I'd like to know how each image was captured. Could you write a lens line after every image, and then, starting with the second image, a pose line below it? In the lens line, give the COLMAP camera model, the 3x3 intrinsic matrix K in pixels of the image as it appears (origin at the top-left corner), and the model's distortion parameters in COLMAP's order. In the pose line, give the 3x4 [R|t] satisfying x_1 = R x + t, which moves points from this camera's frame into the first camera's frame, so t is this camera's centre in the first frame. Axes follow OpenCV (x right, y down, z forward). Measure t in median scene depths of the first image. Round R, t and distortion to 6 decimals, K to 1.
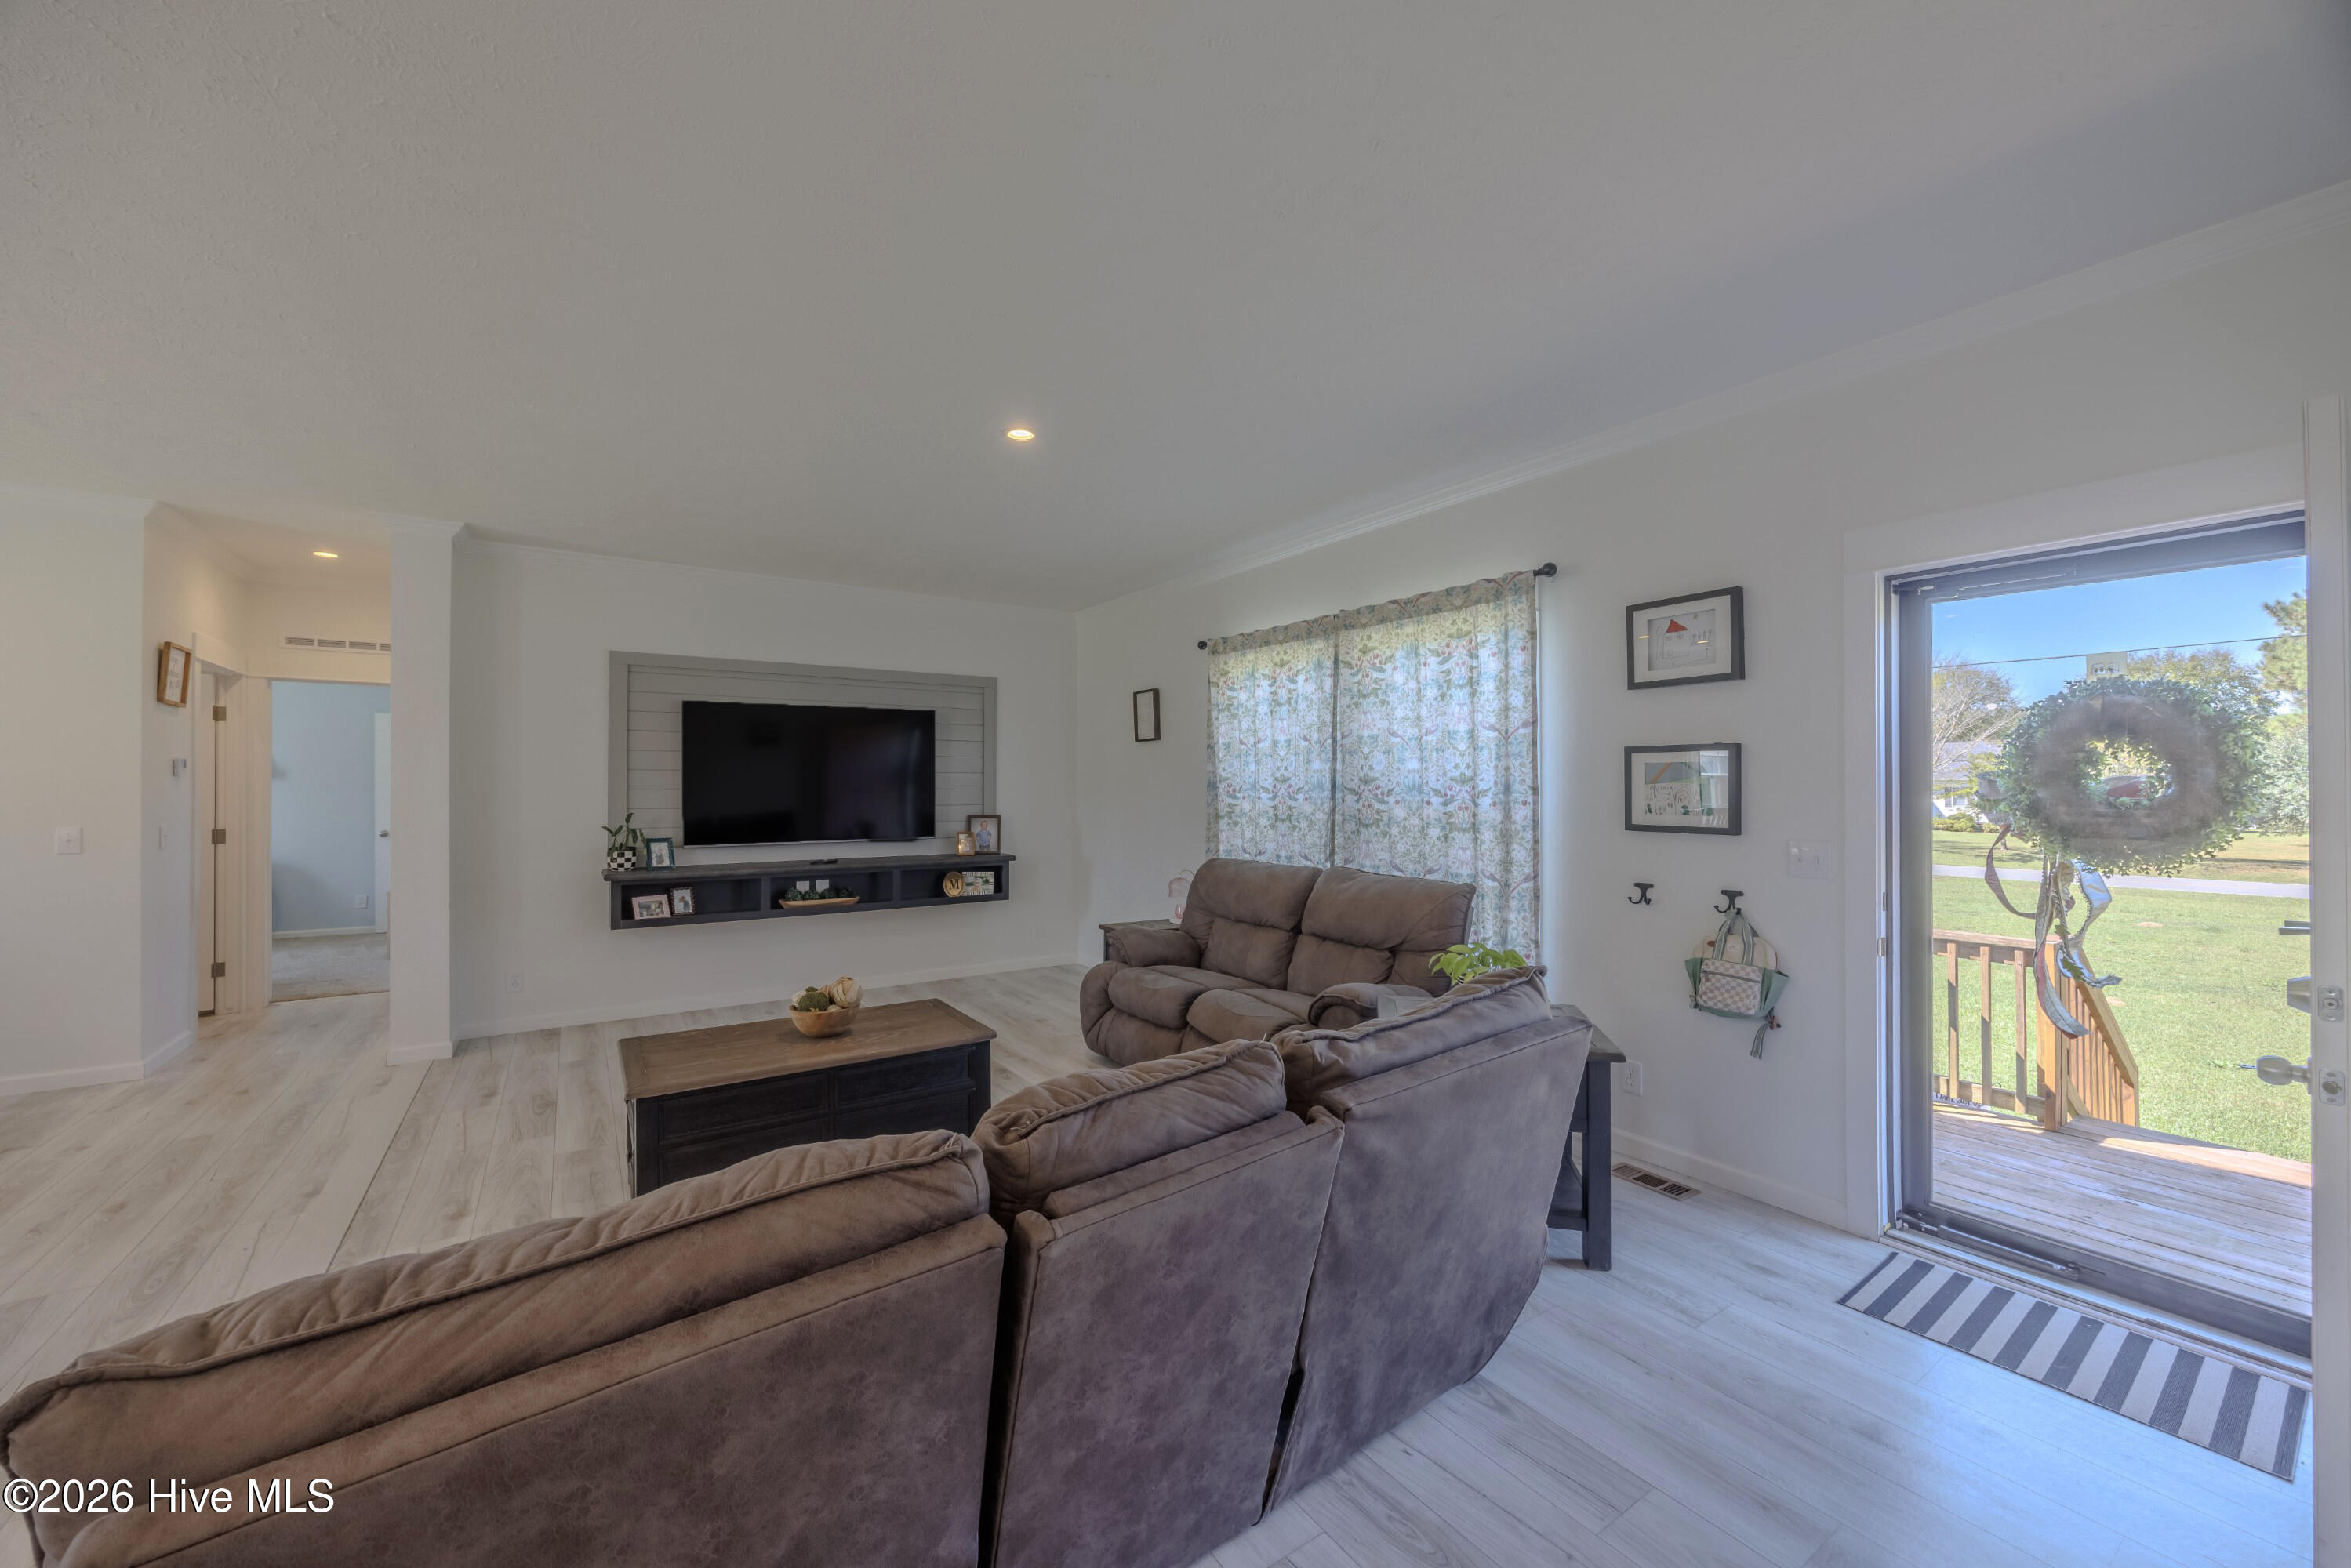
lens RADIAL K [[922.1, 0, 1175.5], [0, 922.1, 784.0], [0, 0, 1]] dist [-0.000069, -0.000067]
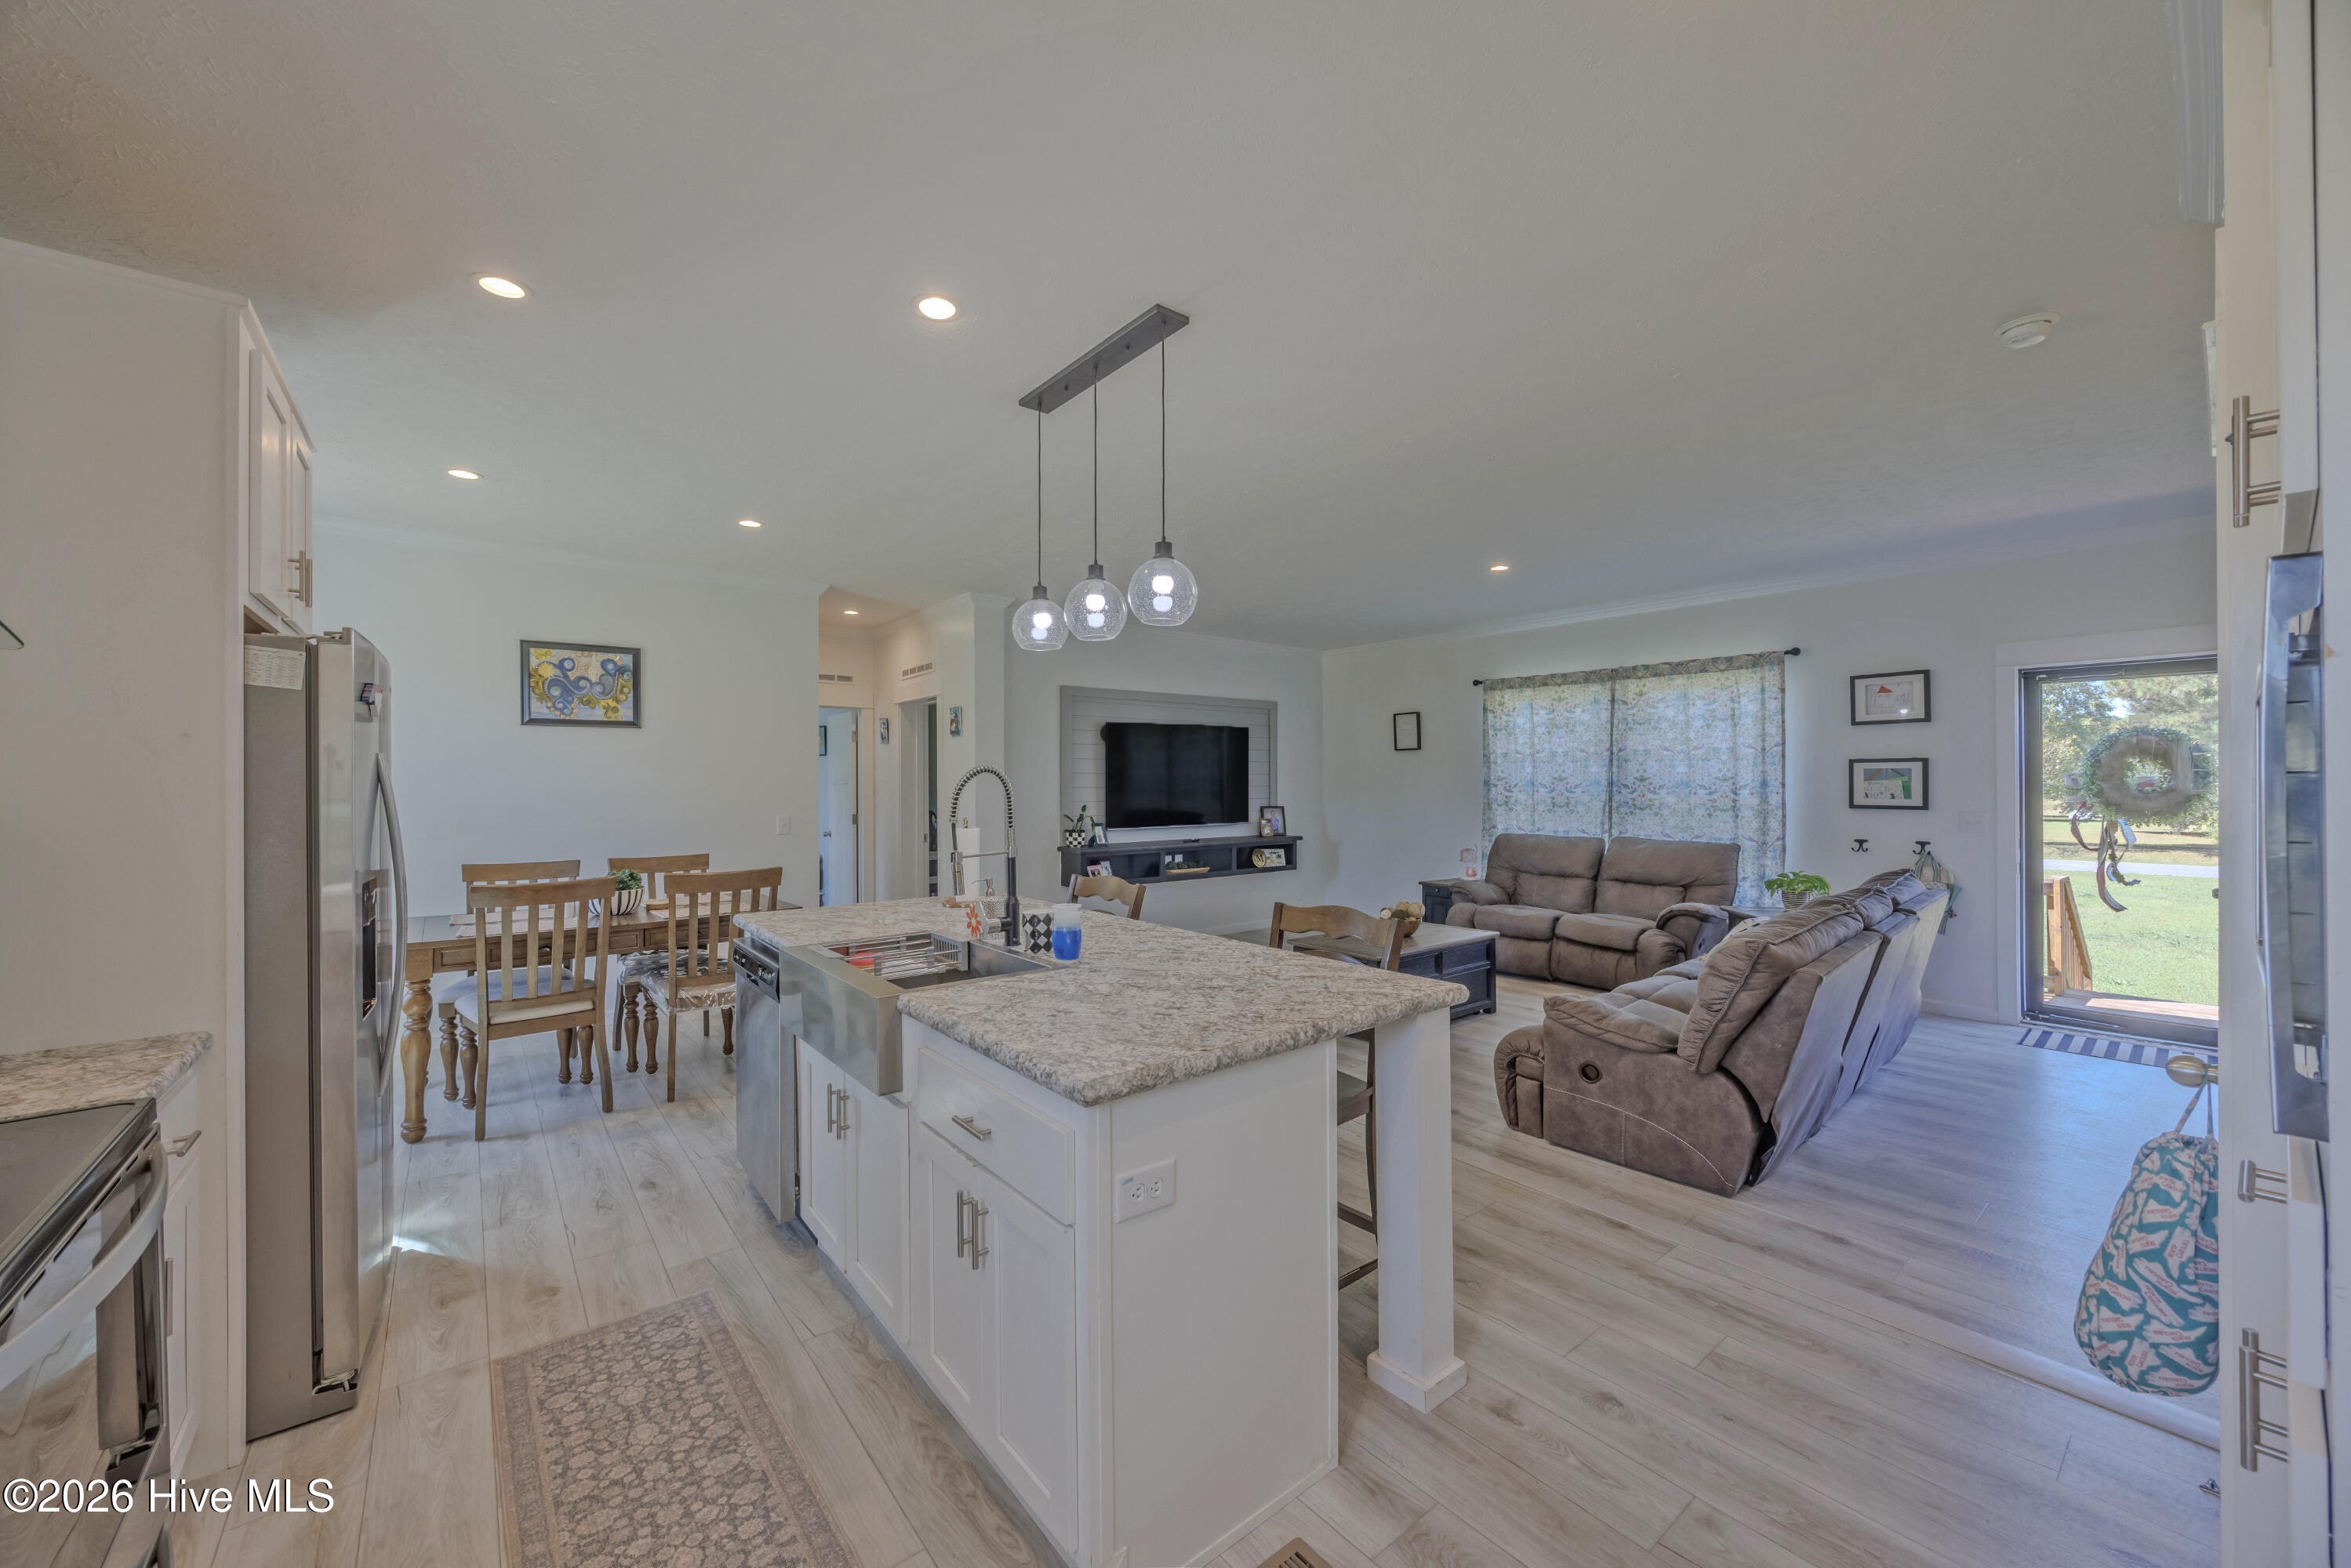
lens RADIAL K [[922.1, 0, 1175.5], [0, 922.1, 784.0], [0, 0, 1]] dist [-0.000069, -0.000067]
pose [[0.996410, -0.003677, 0.084574, -0.680429], [0.003491, 0.999991, 0.002348, -0.002102], [-0.084582, -0.002044, 0.996414, -0.447097]]
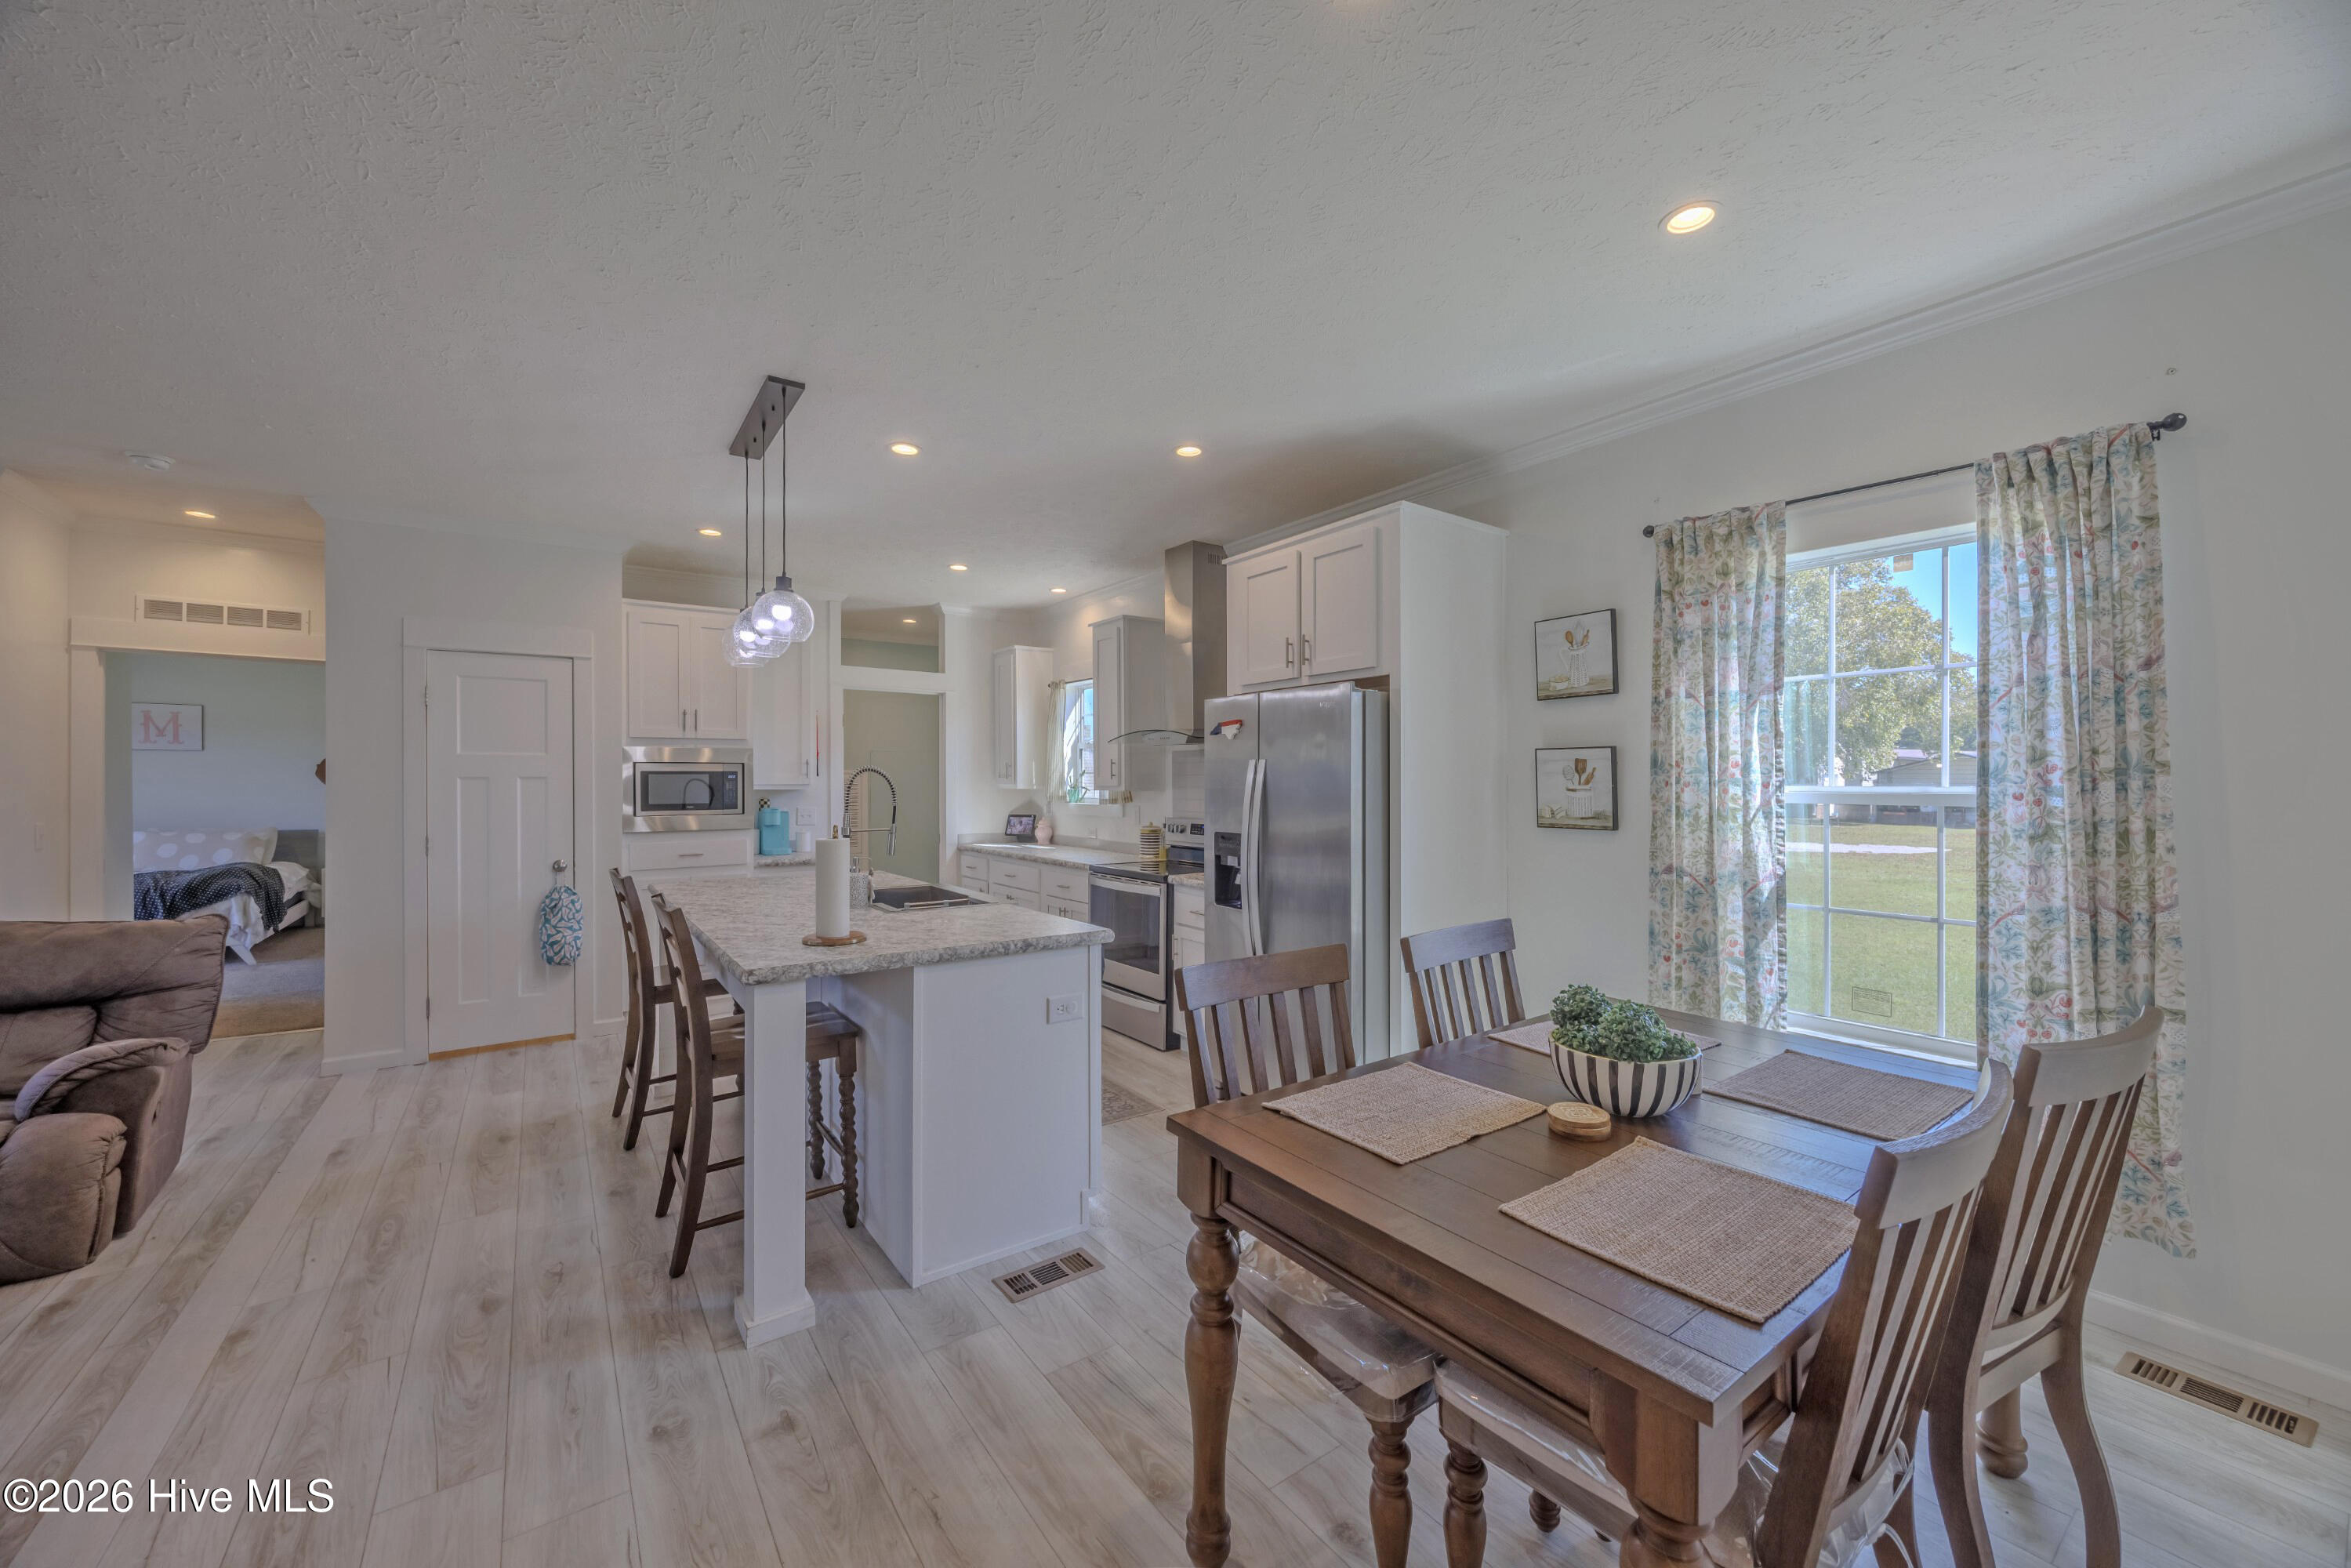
lens RADIAL K [[922.3, 0, 1175.5], [0, 922.3, 784.0], [0, 0, 1]] dist [-0.000069, -0.000067]
pose [[-0.999080, 0.000078, -0.042879, -0.985138], [0.000057, 1.000000, 0.000490, 0.000602], [0.042879, 0.000487, -0.999080, 0.976754]]
